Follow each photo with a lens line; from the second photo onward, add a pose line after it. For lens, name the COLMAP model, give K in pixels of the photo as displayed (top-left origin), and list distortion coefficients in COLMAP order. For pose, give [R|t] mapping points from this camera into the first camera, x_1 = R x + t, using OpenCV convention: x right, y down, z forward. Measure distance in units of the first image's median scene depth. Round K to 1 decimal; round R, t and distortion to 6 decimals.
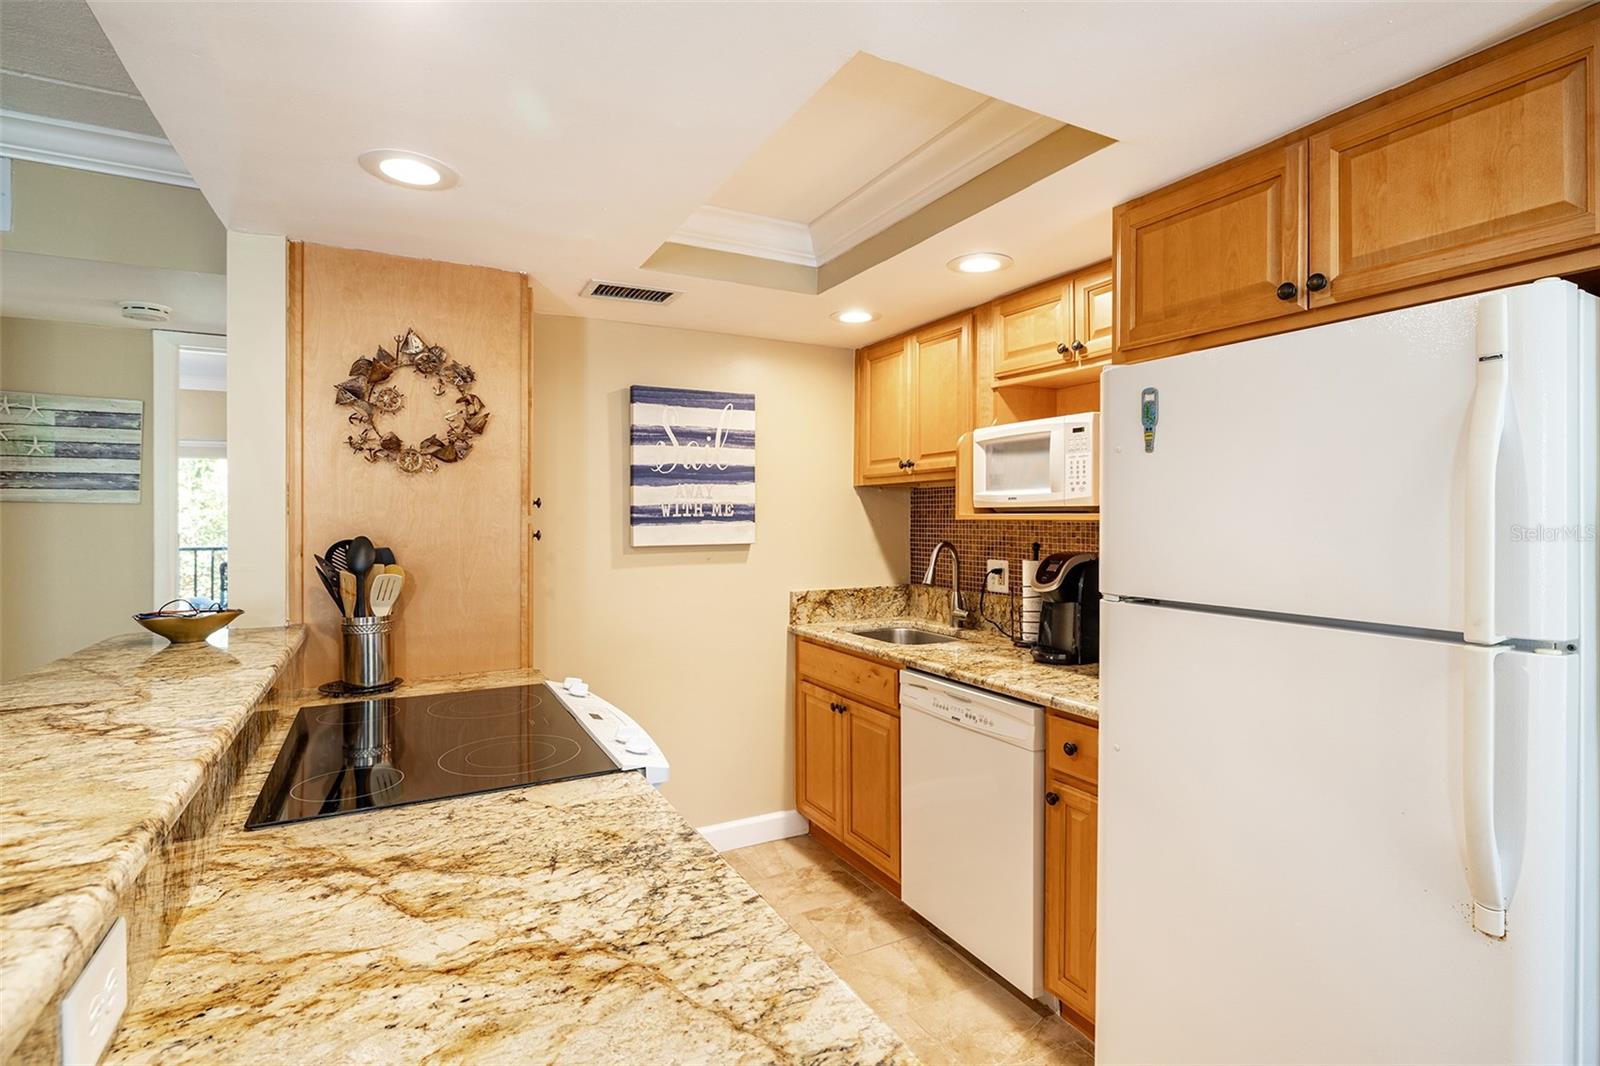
lens RADIAL K [[775.6, 0, 800.3], [0, 775.6, 523.4], [0, 0, 1]] dist [-0.000722, -0.000116]
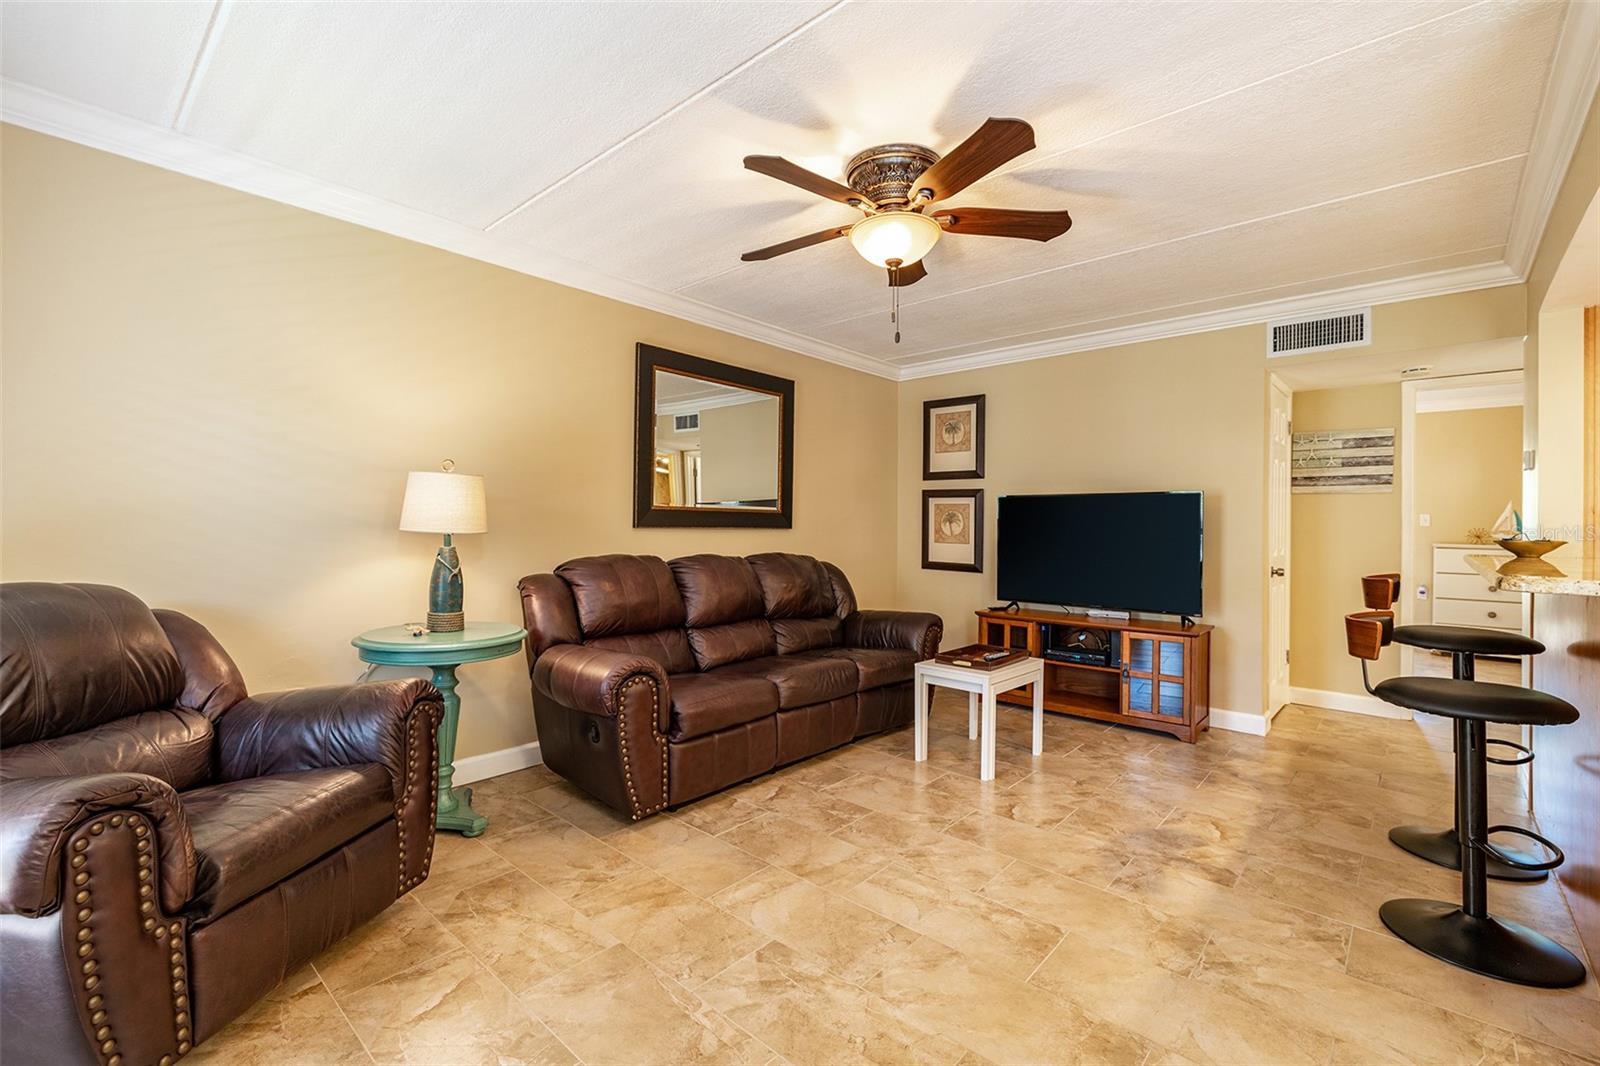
lens RADIAL K [[688.7, 0, 800.3], [0, 688.7, 528.5], [0, 0, 1]] dist [0.000374, 0.000024]
pose [[0.340803, 0.007811, -0.940102, 0.067228], [-0.015212, 0.999880, 0.002793, 0.064614], [0.940012, 0.013349, 0.340881, -0.643609]]
